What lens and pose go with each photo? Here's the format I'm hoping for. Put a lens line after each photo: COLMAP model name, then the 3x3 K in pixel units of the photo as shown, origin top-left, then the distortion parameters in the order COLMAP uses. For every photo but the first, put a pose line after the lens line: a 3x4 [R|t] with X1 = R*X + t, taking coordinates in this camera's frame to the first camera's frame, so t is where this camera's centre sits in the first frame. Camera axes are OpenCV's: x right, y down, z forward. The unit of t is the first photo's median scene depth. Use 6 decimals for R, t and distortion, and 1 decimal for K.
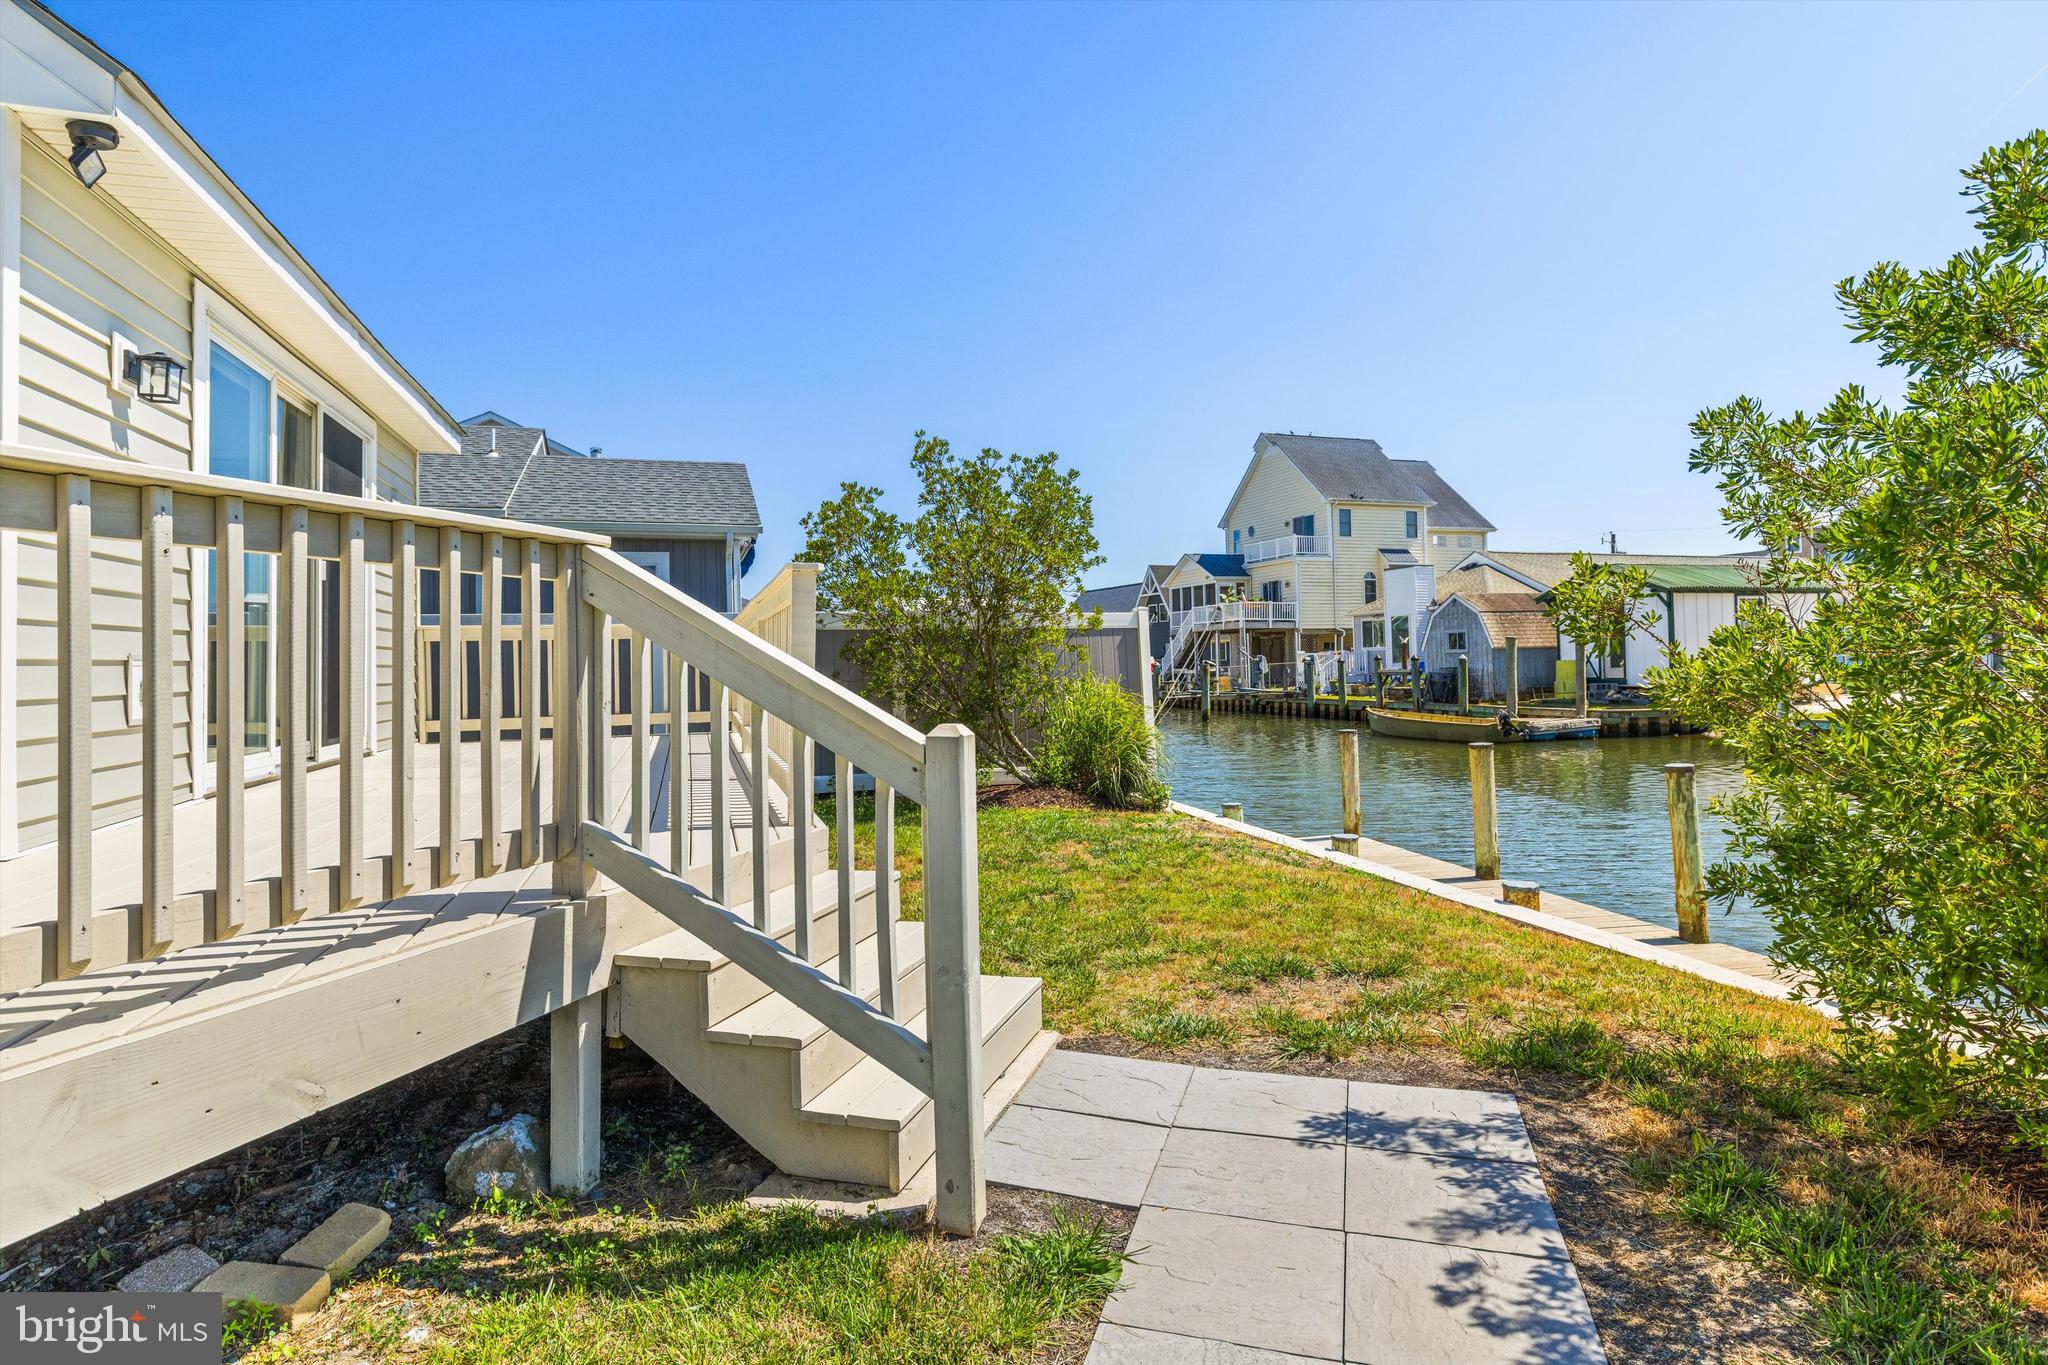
lens RADIAL K [[1121.6, 0, 996.7], [0, 1121.6, 633.2], [0, 0, 1]] dist [0.001315, -0.001074]
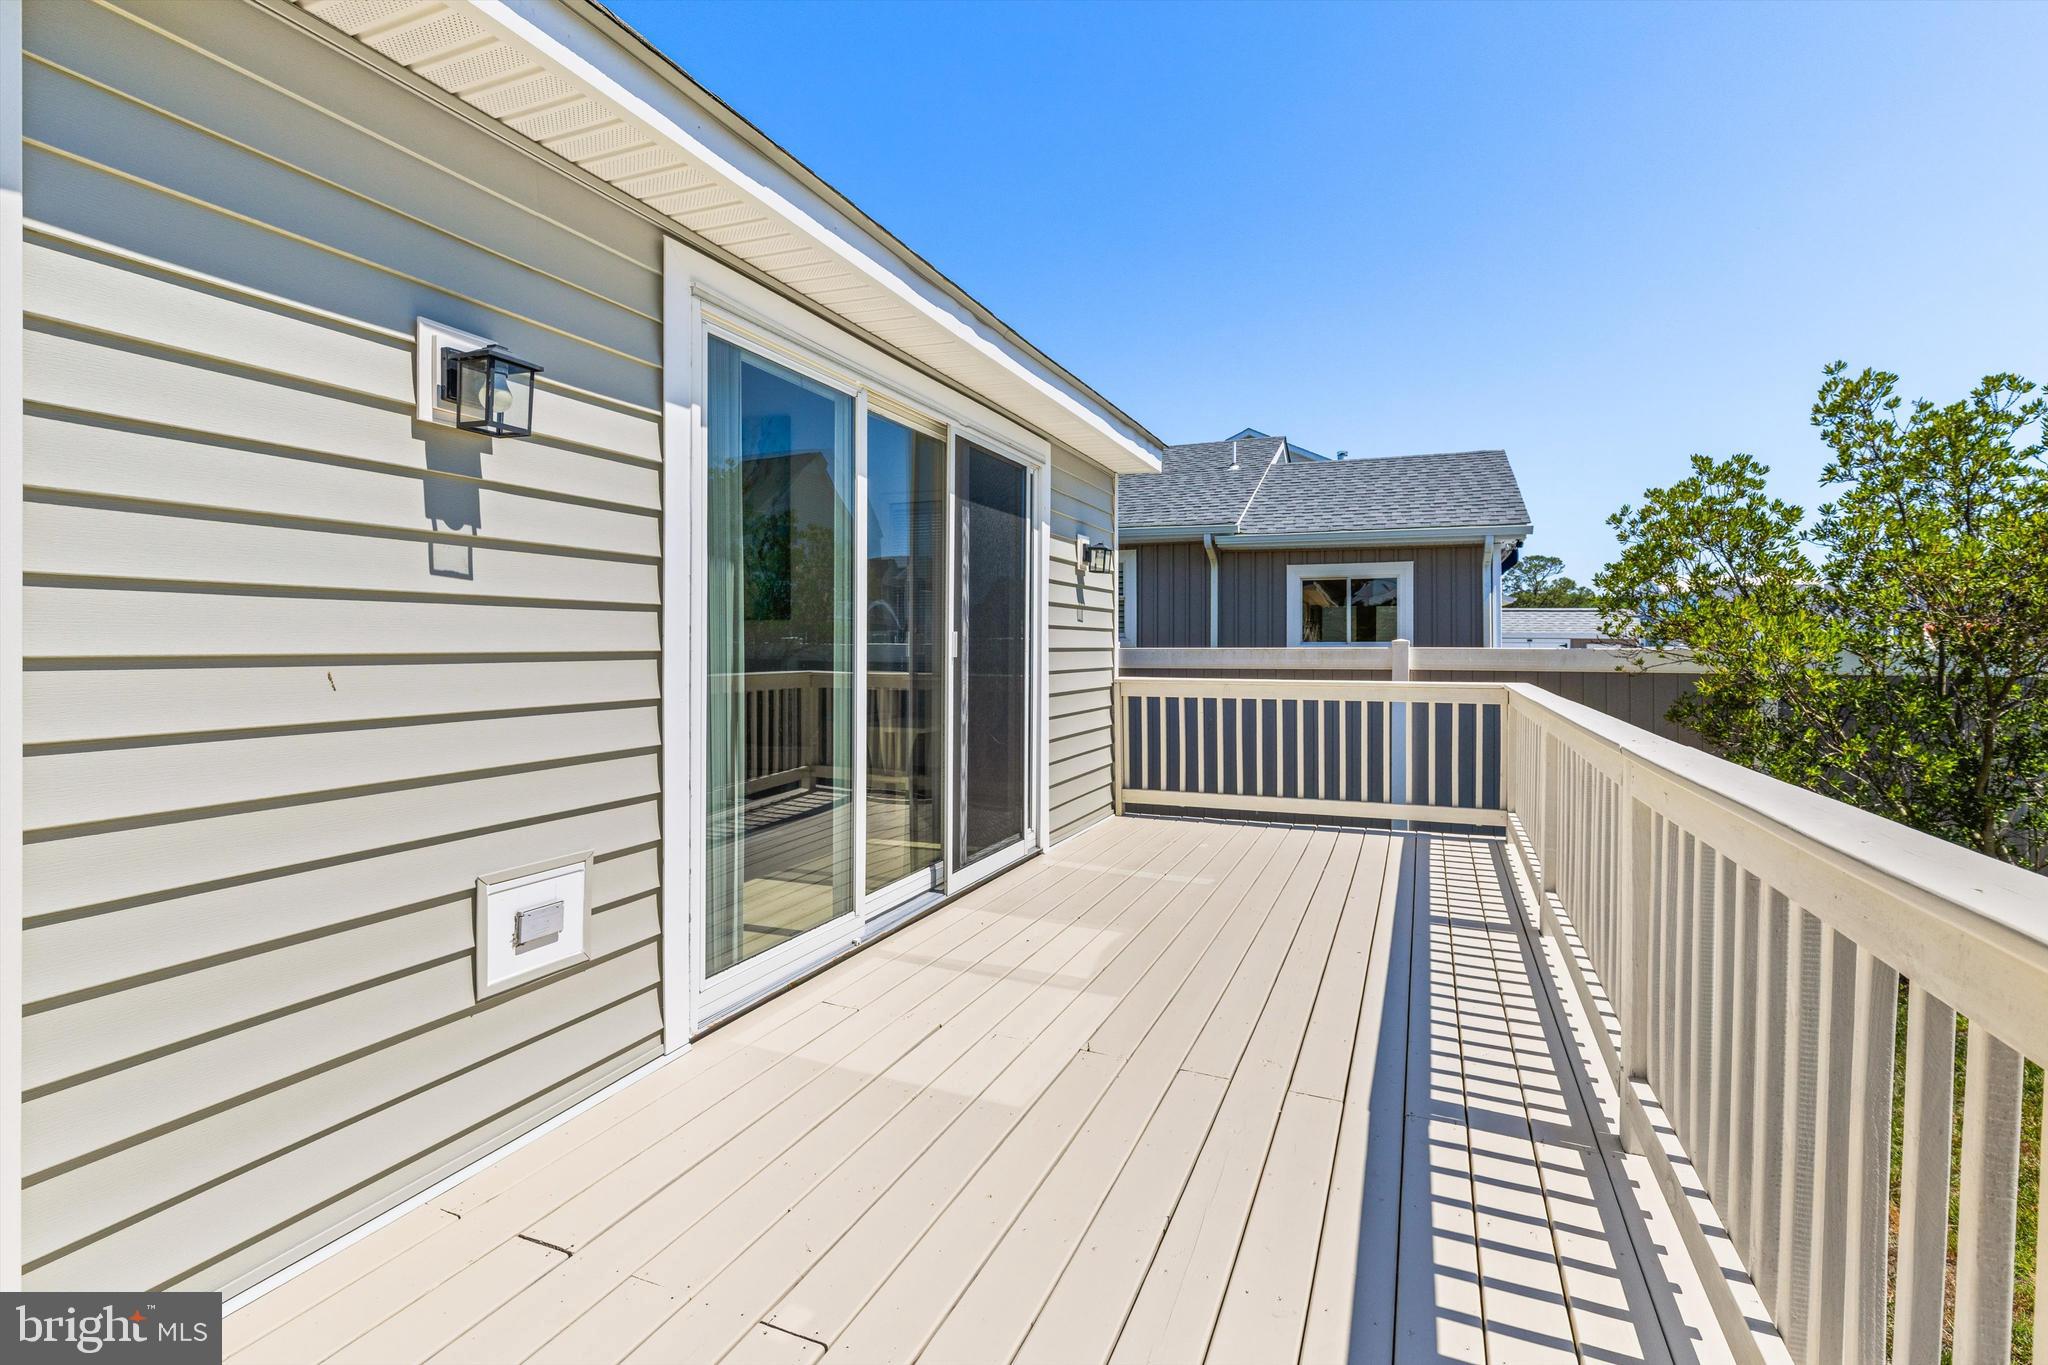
lens RADIAL K [[1003.8, 0, 1017.3], [0, 1003.8, 670.5], [0, 0, 1]] dist [0.001583, -0.000403]
pose [[0.793057, 0.026556, -0.608569, -0.083171], [0.005290, 0.998711, 0.050475, -0.040181], [0.609125, -0.043249, 0.791894, 0.268771]]
